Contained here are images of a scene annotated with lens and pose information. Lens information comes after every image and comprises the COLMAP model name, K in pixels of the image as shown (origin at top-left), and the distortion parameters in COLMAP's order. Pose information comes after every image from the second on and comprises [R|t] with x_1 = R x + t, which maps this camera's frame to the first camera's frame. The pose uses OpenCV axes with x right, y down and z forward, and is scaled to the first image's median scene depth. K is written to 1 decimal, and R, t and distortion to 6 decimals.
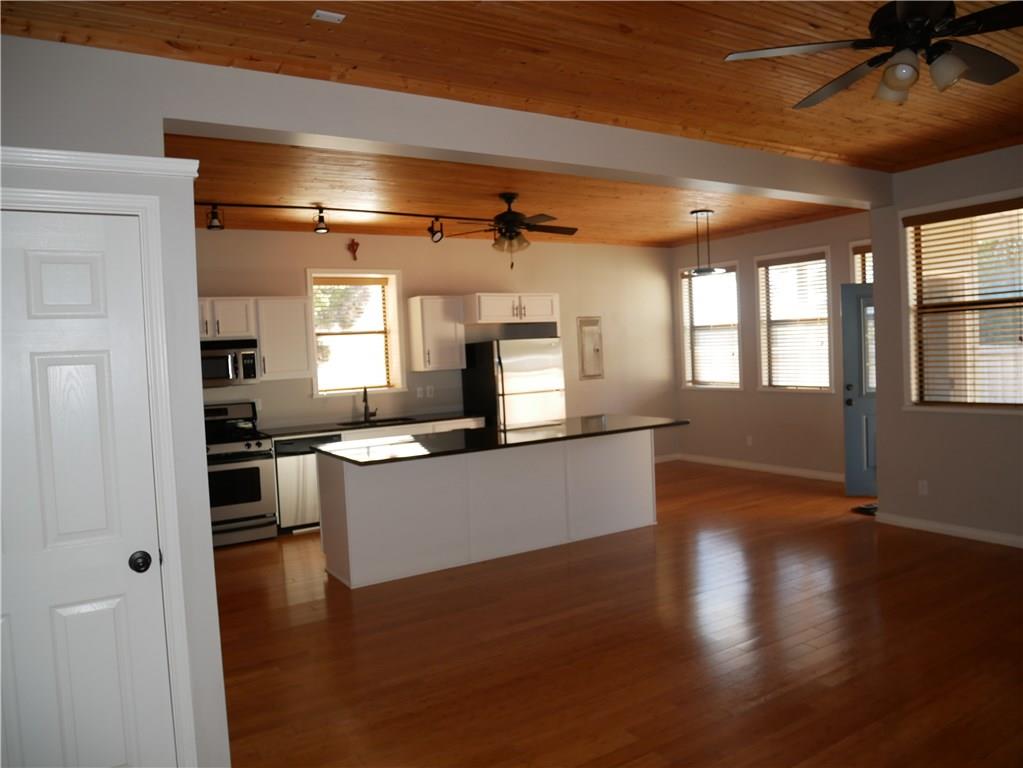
lens RADIAL K [[740.4, 0, 512.0], [0, 740.4, 387.2], [0, 0, 1]] dist [-0.075466, 0.031681]
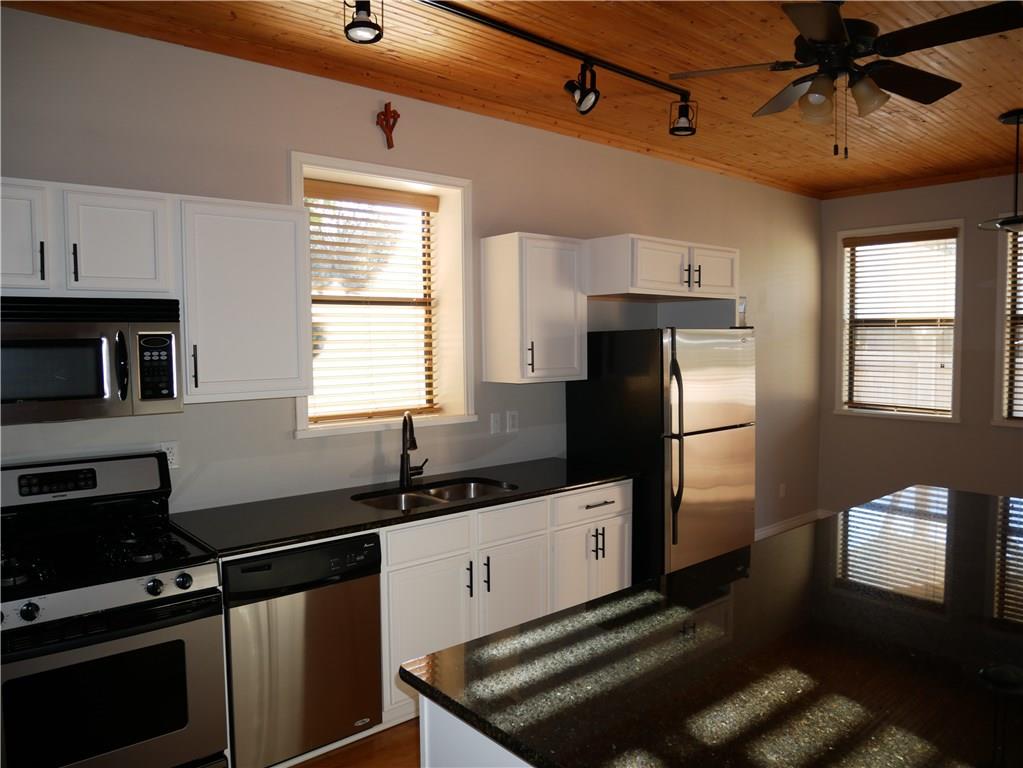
lens RADIAL K [[740.4, 0, 512.2], [0, 740.4, 382.6], [0, 0, 1]] dist [-0.075466, 0.031681]
pose [[0.987931, 0.030181, 0.151928, -0.202084], [-0.031149, 0.999507, 0.003999, -0.024743], [-0.151732, -0.008684, 0.988383, 0.515394]]
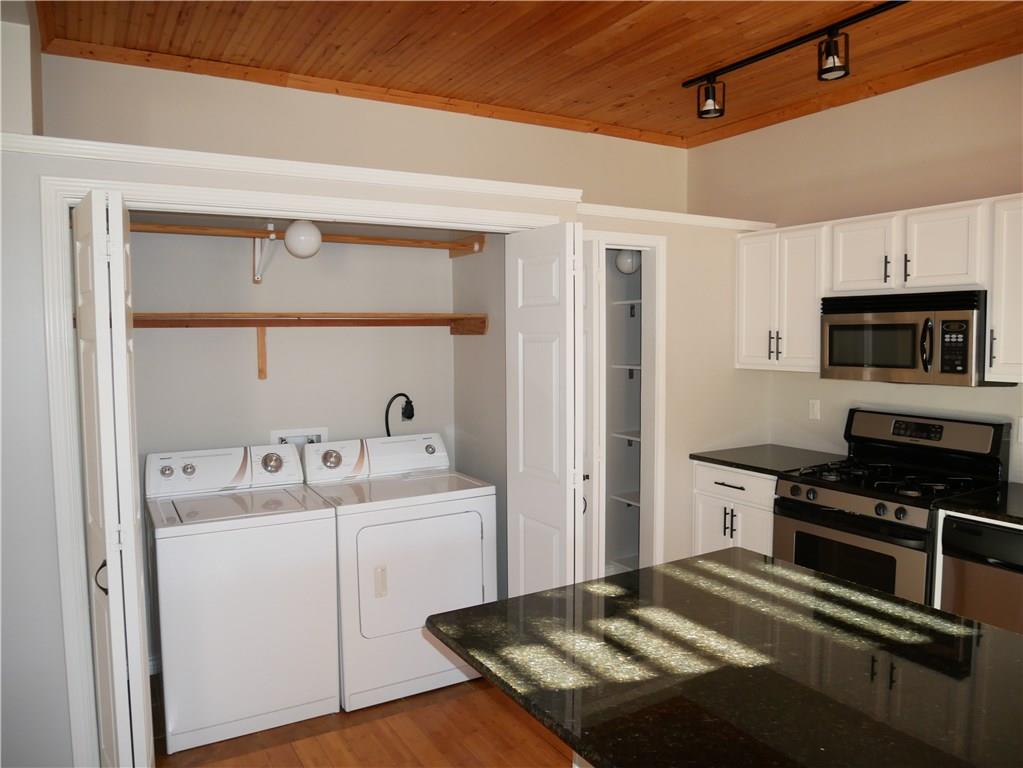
lens RADIAL K [[740.4, 0, 505.6], [0, 740.4, 384.7], [0, 0, 1]] dist [-0.075466, 0.031681]
pose [[-0.023955, 0.118029, -0.992721, 0.101273], [-0.041761, 0.992021, 0.118954, -0.042539], [0.998840, 0.044307, -0.018835, 0.631727]]
